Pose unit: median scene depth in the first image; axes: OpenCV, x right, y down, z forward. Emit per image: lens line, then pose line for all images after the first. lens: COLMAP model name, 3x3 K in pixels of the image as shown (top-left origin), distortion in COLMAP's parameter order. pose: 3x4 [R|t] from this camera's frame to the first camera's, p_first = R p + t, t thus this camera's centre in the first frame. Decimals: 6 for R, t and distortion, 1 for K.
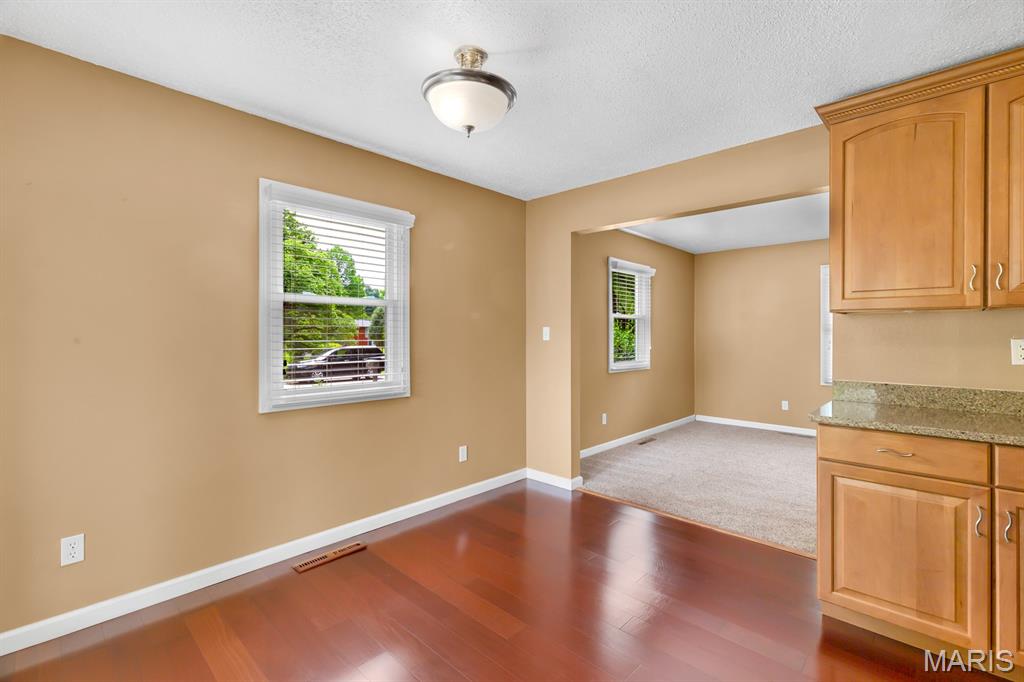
lens RADIAL K [[465.5, 0, 538.6], [0, 465.5, 333.8], [0, 0, 1]] dist [0.001439, 0.000970]
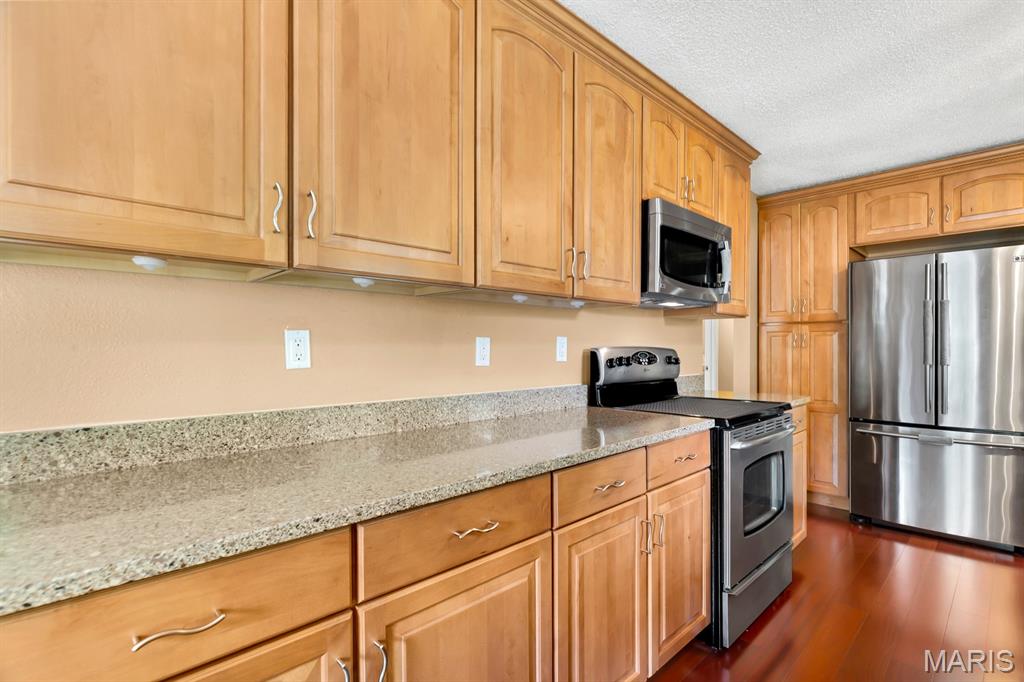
lens RADIAL K [[490.6, 0, 508.7], [0, 490.6, 347.4], [0, 0, 1]] dist [-0.011466, 0.001543]
pose [[0.103464, -0.003747, 0.994626, 0.354898], [0.002986, 0.999990, 0.003456, 0.033274], [-0.994629, 0.002612, 0.103474, 0.597999]]
